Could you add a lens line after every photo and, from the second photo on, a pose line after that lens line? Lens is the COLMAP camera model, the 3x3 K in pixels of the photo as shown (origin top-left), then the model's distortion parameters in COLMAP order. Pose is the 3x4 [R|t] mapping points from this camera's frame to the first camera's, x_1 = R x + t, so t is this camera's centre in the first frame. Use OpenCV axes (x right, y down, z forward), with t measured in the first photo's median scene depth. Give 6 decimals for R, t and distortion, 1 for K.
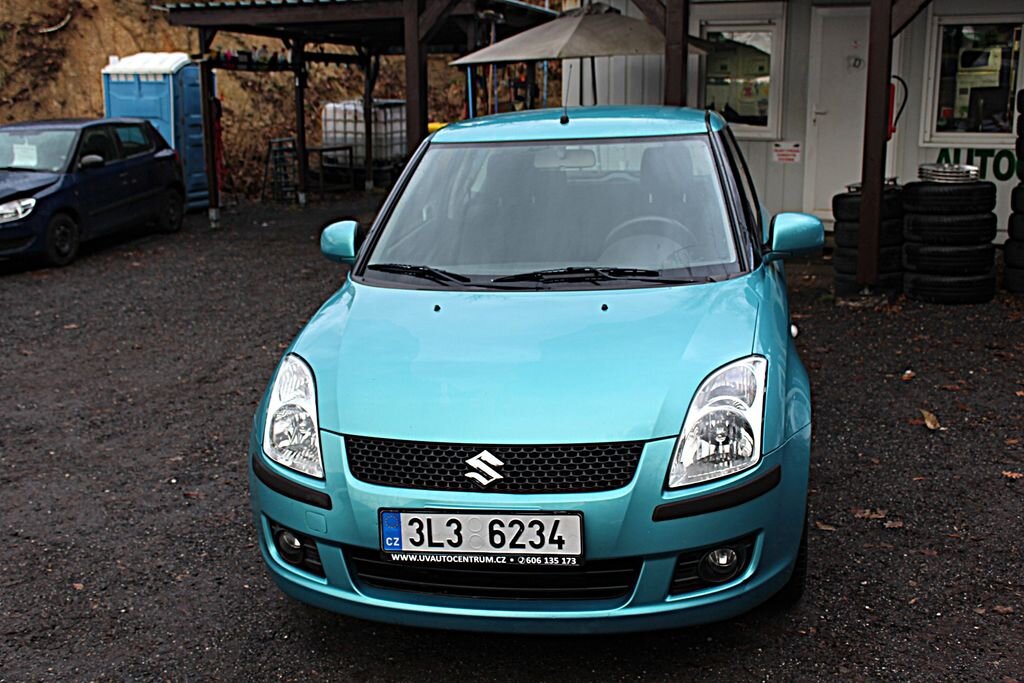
lens RADIAL K [[1094.8, 0, 512.0], [0, 1094.8, 341.5], [0, 0, 1]] dist [-0.130995, 0.179550]
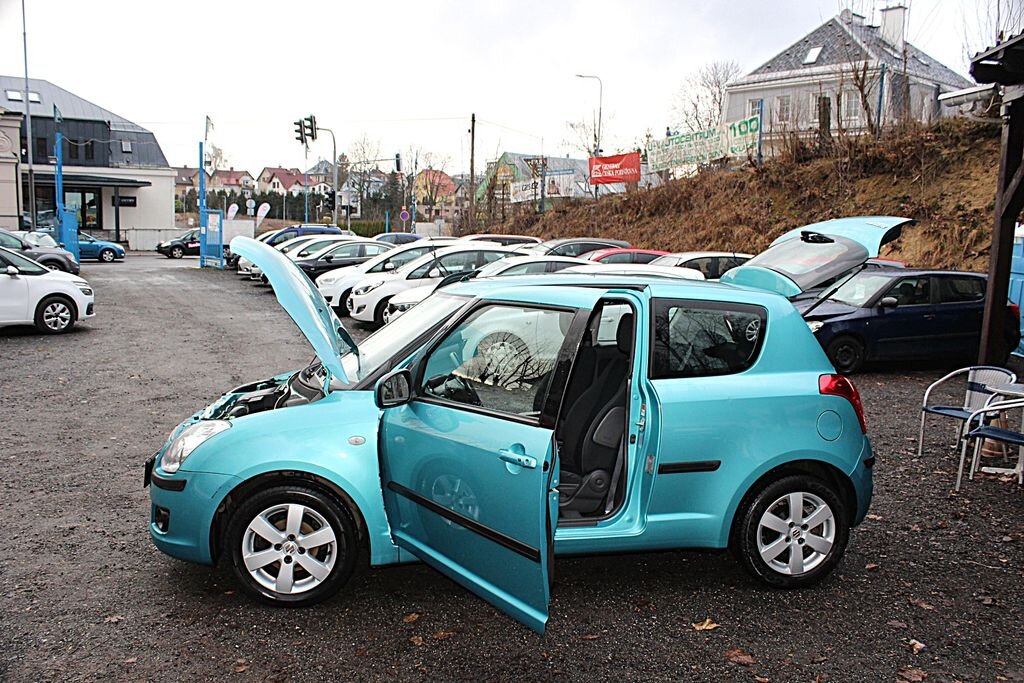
lens RADIAL K [[855.0, 0, 512.0], [0, 855.0, 341.5], [0, 0, 1]] dist [-0.164722, 0.153850]
pose [[0.337070, 0.142381, -0.930651, 1.225554], [-0.240507, 0.968723, 0.061097, -0.228487], [0.910242, 0.203234, 0.360771, 0.736456]]
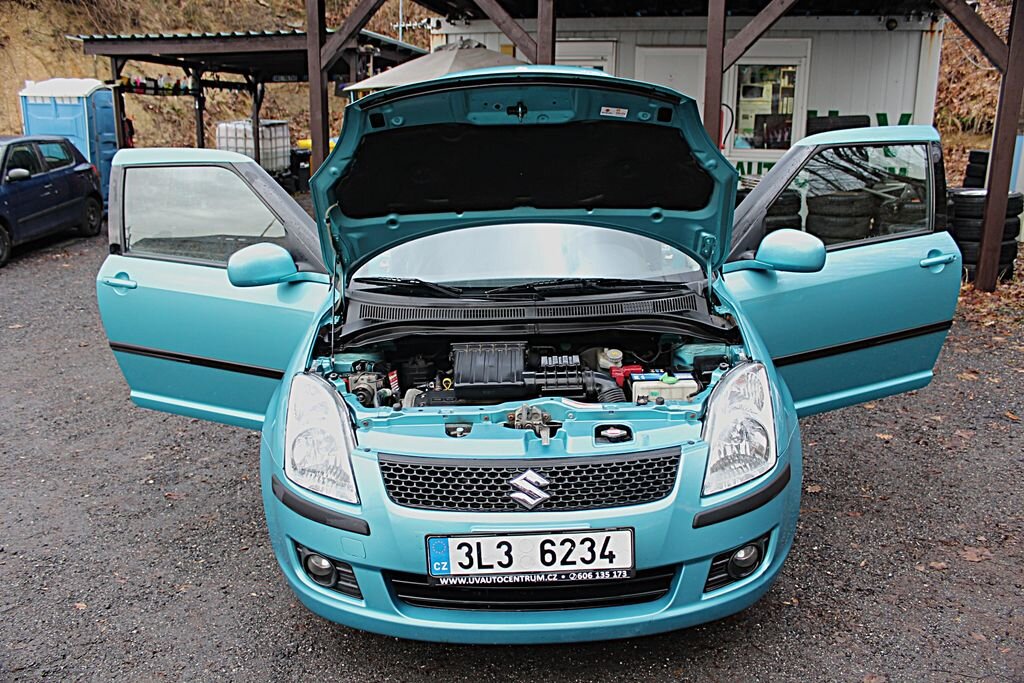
lens RADIAL K [[855.0, 0, 512.0], [0, 855.0, 341.5], [0, 0, 1]] dist [-0.164722, 0.153850]
pose [[0.983146, -0.034917, 0.179459, -0.133593], [0.028194, 0.998807, 0.039880, -0.038527], [-0.180637, -0.034148, 0.982957, 0.175864]]
